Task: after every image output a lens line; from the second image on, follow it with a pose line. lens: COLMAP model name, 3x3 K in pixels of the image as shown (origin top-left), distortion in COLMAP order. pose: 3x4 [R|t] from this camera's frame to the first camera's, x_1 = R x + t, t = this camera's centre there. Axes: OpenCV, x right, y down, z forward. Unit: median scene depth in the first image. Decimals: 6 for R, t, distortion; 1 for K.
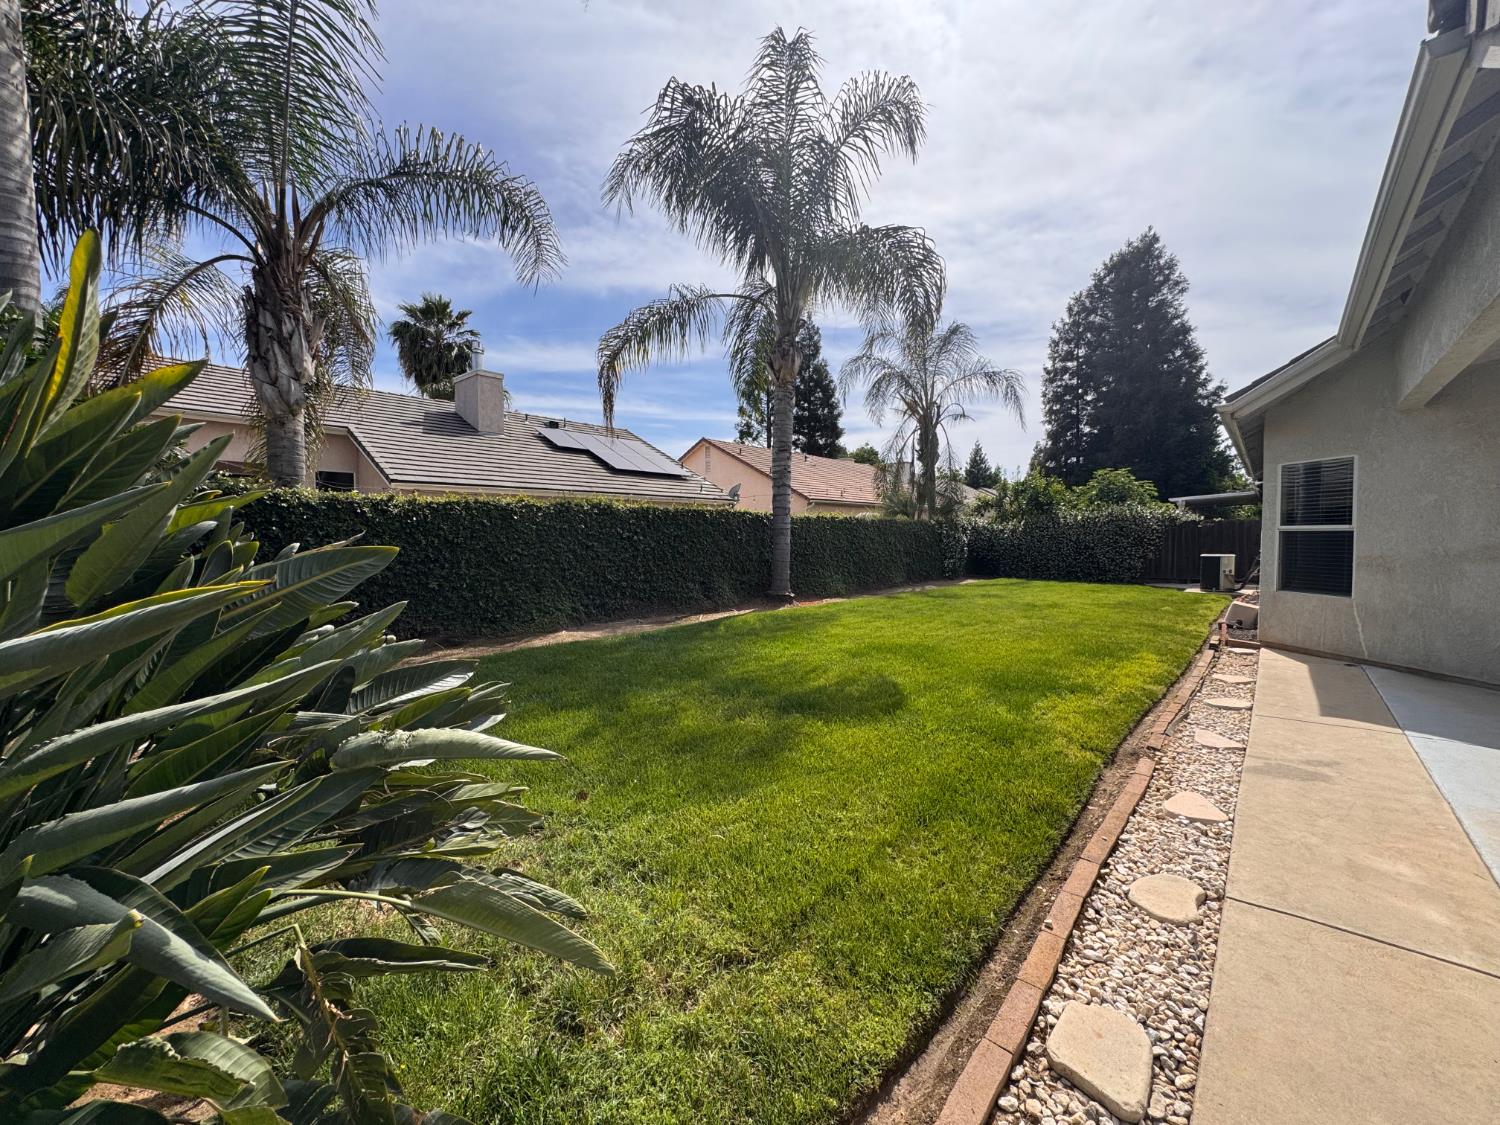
lens RADIAL K [[598.6, 0, 750.3], [0, 598.6, 563.6], [0, 0, 1]] dist [-0.003140, -0.000079]
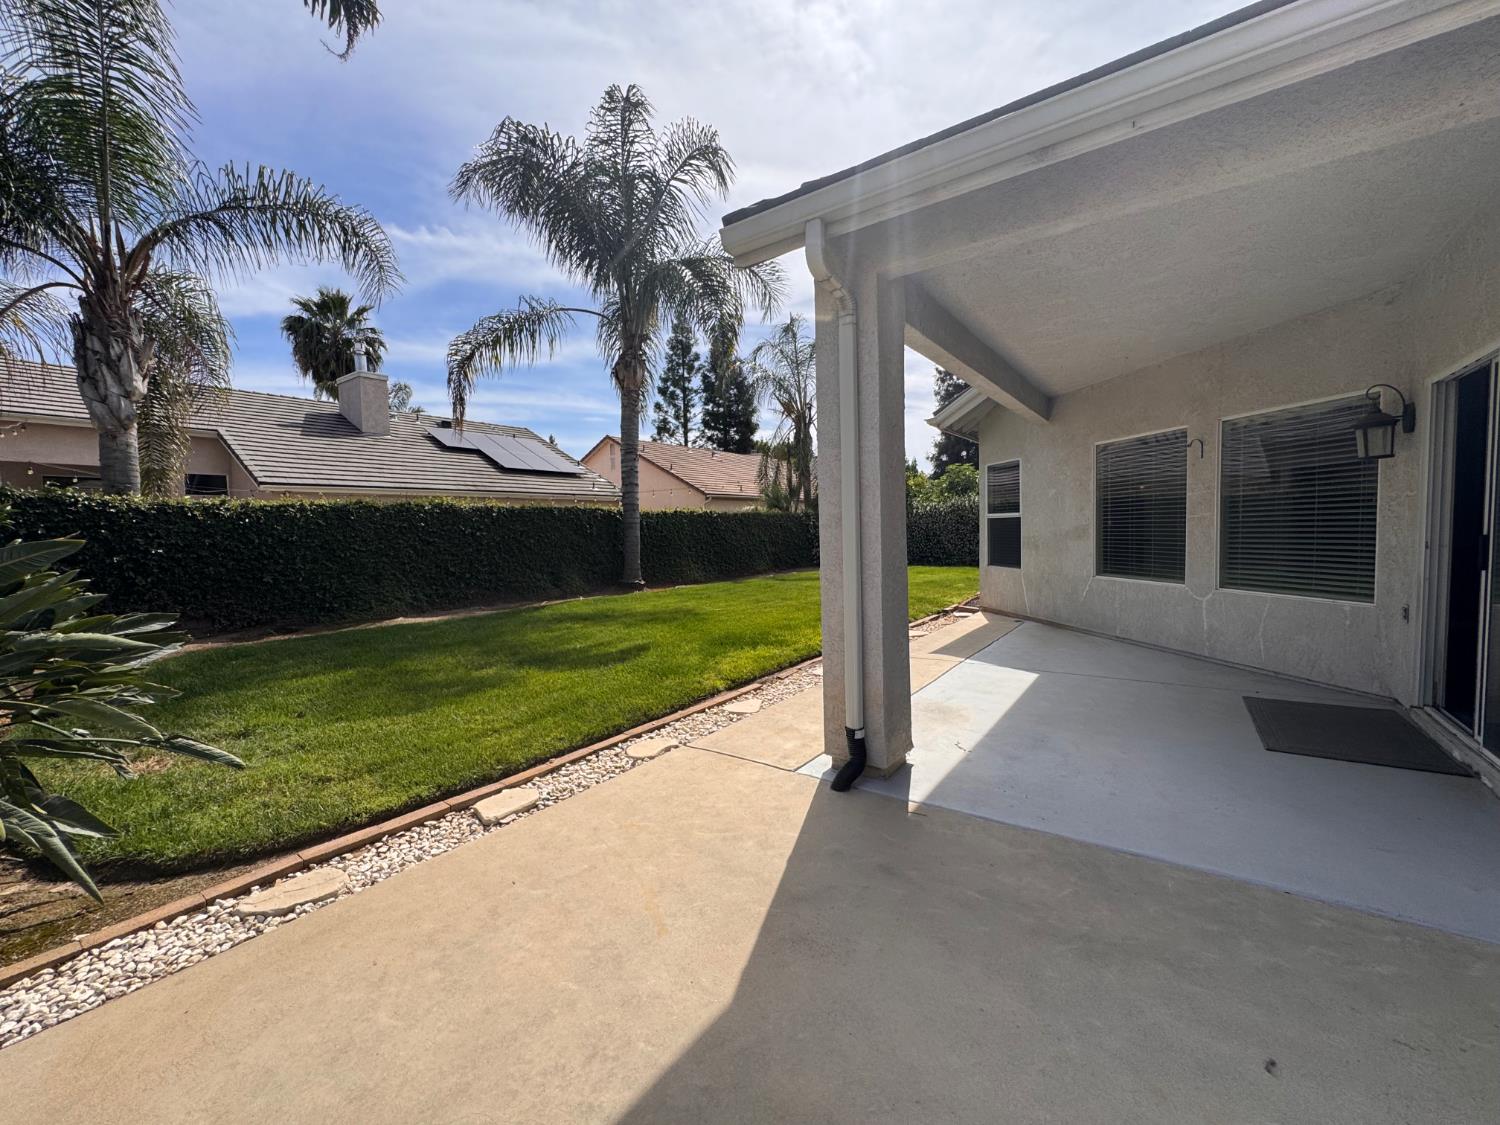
lens RADIAL K [[600.6, 0, 749.9], [0, 600.6, 560.8], [0, 0, 1]] dist [-0.003726, 0.000933]
pose [[0.995314, -0.023784, 0.093720, 0.110444], [0.023269, 0.999708, 0.006580, 0.006258], [-0.093849, -0.004368, 0.995577, -0.085984]]
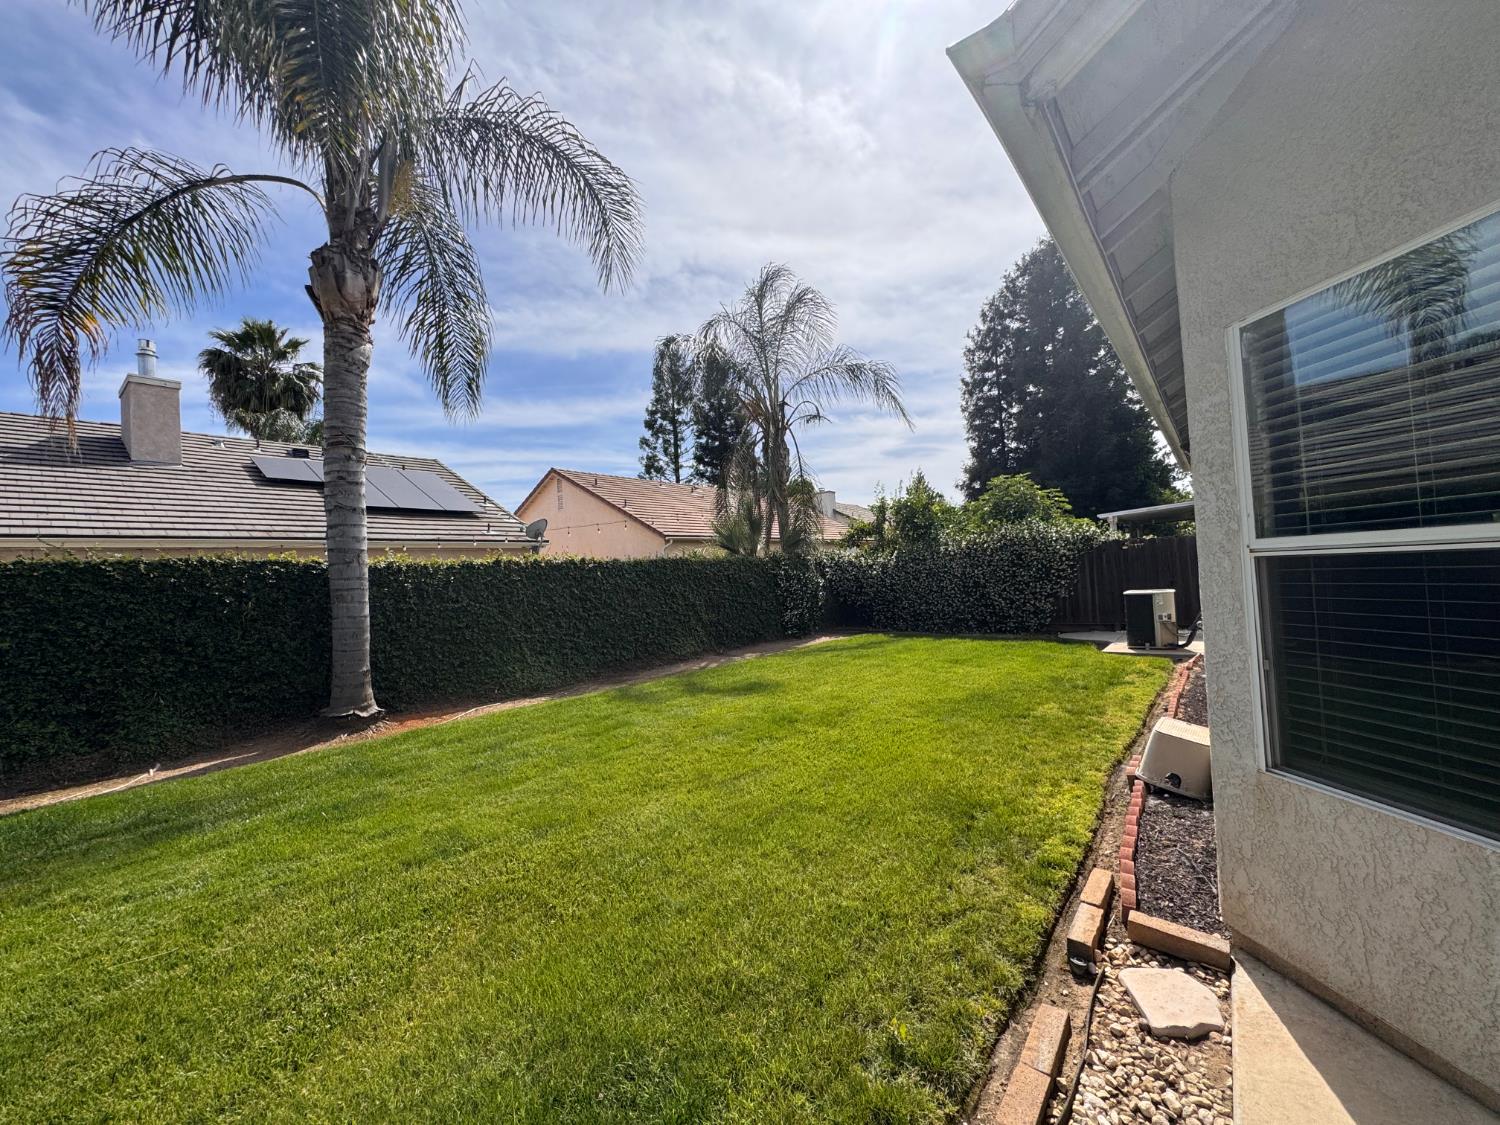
lens RADIAL K [[601.8, 0, 749.9], [0, 601.8, 560.3], [0, 0, 1]] dist [-0.003285, 0.000639]
pose [[0.997769, -0.046246, 0.048149, 0.259078], [0.049641, 0.996178, -0.071863, -0.018065], [-0.044641, 0.074093, 0.996252, 0.296950]]
